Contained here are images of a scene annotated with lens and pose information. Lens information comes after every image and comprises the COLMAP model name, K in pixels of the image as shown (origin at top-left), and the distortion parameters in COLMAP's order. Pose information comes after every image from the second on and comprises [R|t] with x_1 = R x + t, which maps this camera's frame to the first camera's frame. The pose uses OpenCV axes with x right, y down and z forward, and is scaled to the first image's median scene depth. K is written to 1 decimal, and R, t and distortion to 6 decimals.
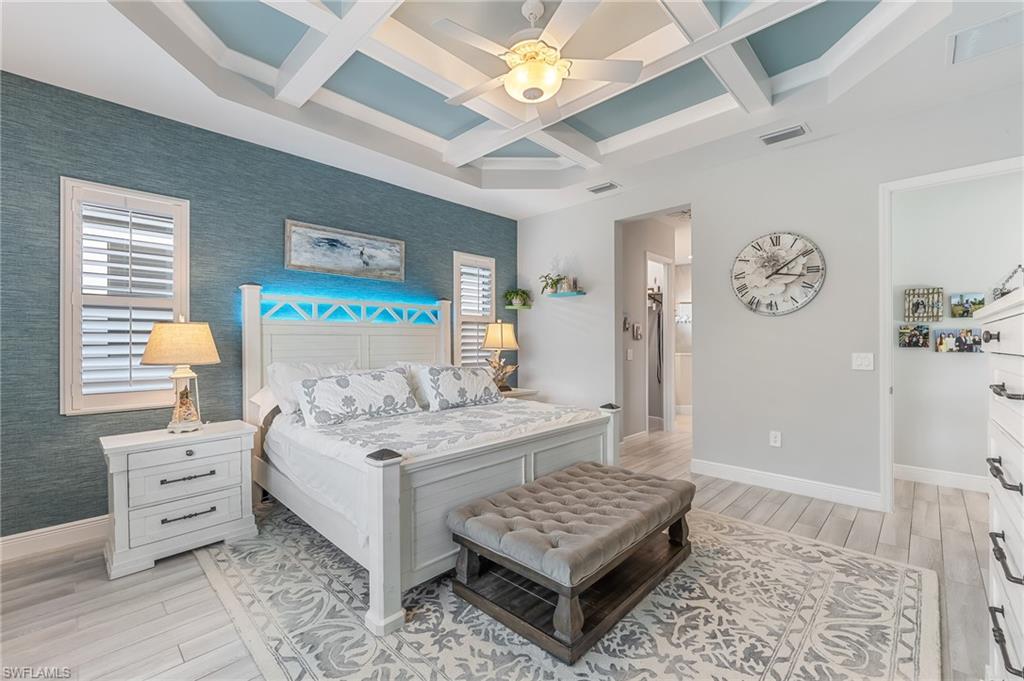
lens RADIAL K [[432.1, 0, 512.0], [0, 432.1, 340.5], [0, 0, 1]] dist [0.000163, -0.000236]
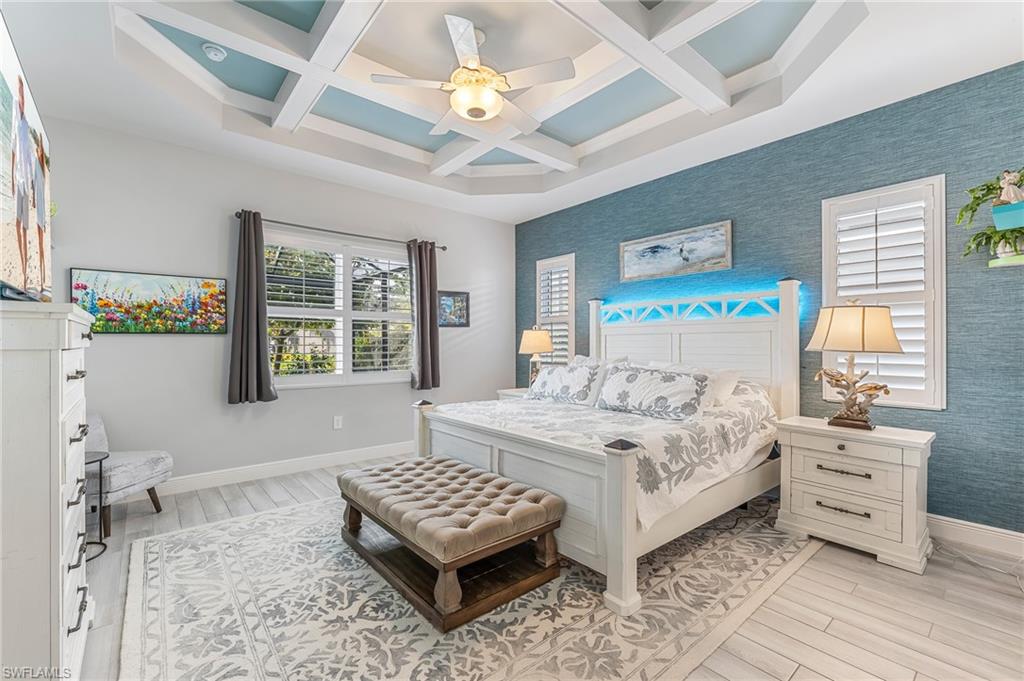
lens RADIAL K [[432.1, 0, 512.0], [0, 432.1, 340.5], [0, 0, 1]] dist [0.000163, -0.000236]
pose [[-0.103487, -0.003266, -0.994625, 1.203473], [0.005850, 0.999975, -0.003893, 0.009397], [0.994614, -0.006221, -0.103465, 1.282215]]
